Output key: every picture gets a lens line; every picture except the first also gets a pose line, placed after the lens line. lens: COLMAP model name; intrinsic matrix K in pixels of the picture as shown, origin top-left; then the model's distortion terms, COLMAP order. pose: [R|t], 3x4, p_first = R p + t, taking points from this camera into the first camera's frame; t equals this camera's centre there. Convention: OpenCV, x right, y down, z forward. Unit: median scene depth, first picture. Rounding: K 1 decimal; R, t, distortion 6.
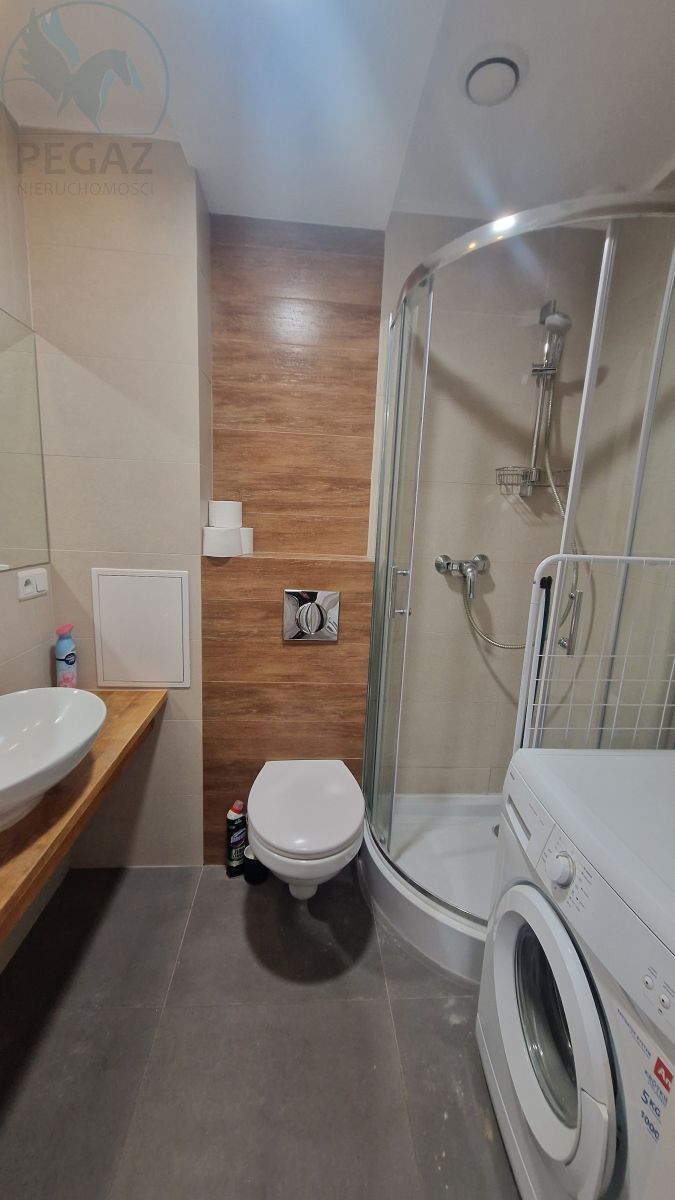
lens RADIAL K [[487.9, 0, 335.8], [0, 487.9, 603.3], [0, 0, 1]] dist [0.007456, -0.001057]
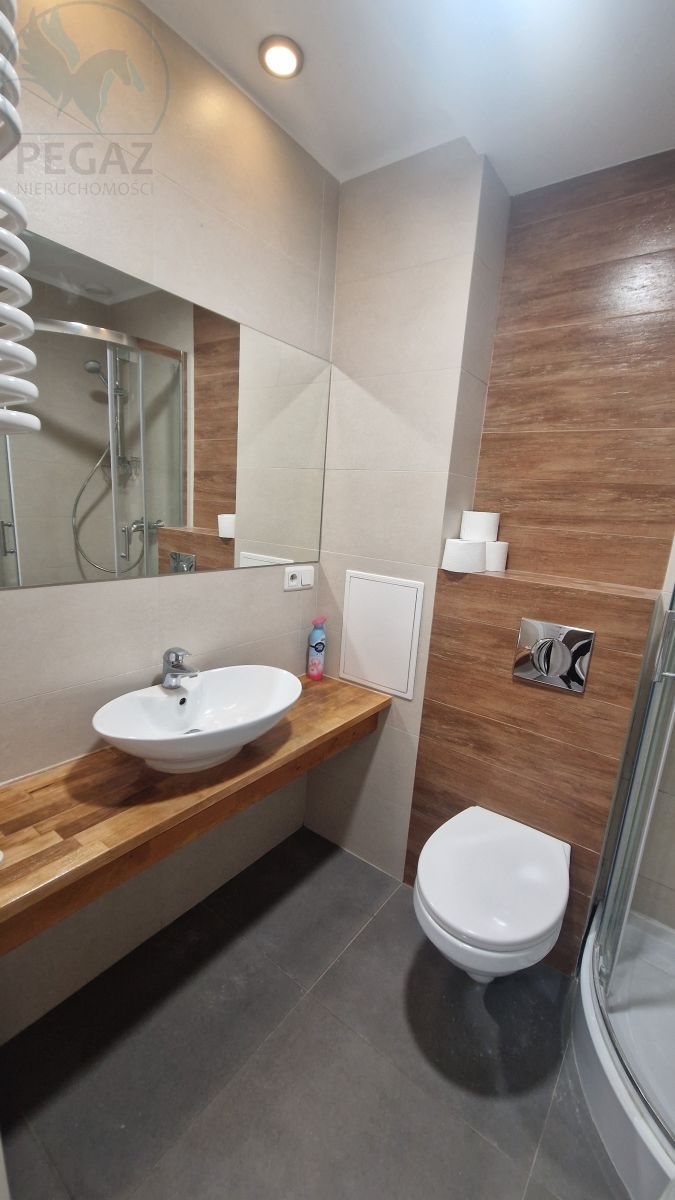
lens RADIAL K [[487.9, 0, 337.0], [0, 487.9, 604.9], [0, 0, 1]] dist [0.007456, -0.001057]
pose [[0.754049, 0.145395, -0.640524, 0.185971], [-0.151009, 0.987444, 0.046371, -0.039302], [0.639224, 0.061759, 0.766537, 0.138846]]
